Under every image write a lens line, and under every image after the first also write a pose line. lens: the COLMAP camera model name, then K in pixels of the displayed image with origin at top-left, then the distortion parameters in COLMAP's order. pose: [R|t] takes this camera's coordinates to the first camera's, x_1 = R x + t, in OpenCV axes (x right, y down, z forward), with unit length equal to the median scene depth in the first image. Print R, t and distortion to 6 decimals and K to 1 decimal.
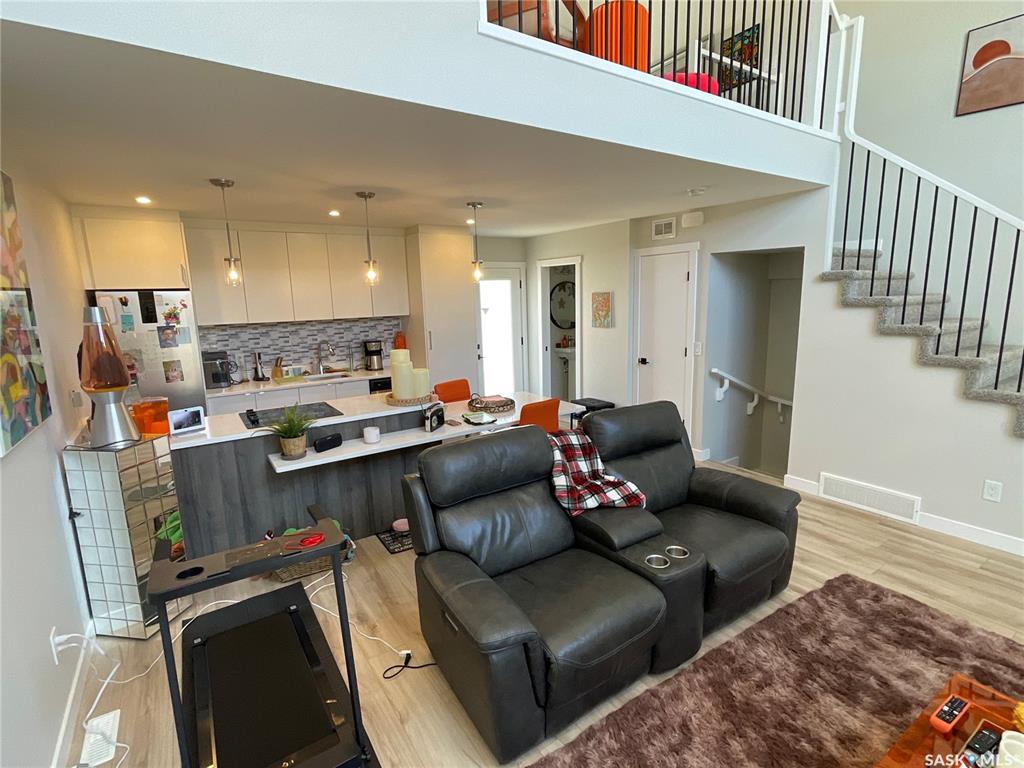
lens RADIAL K [[497.4, 0, 510.7], [0, 497.4, 386.3], [0, 0, 1]] dist [-0.009005, 0.006659]
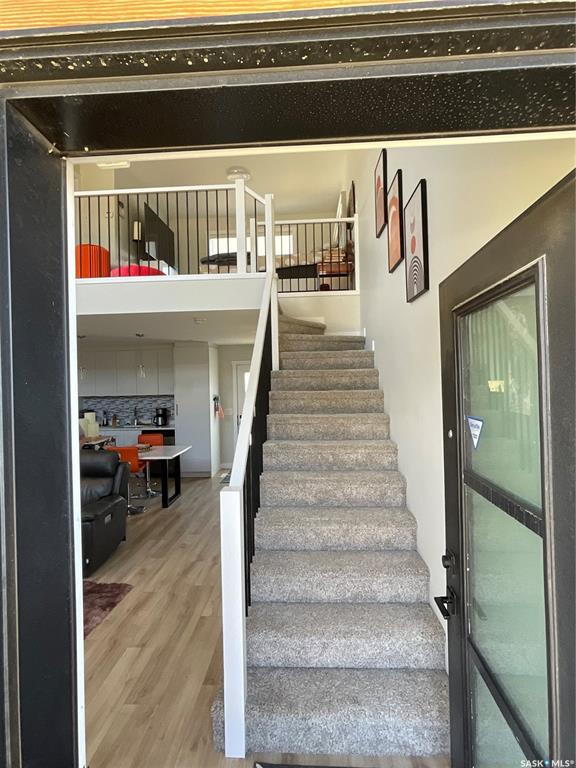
lens RADIAL K [[406.2, 0, 285.8], [0, 406.2, 378.9], [0, 0, 1]] dist [-0.017780, 0.000234]
pose [[0.800983, 0.007131, -0.598645, 1.023220], [-0.109886, 0.984693, -0.135297, -0.056678], [0.588517, 0.174153, 0.789505, 0.145595]]
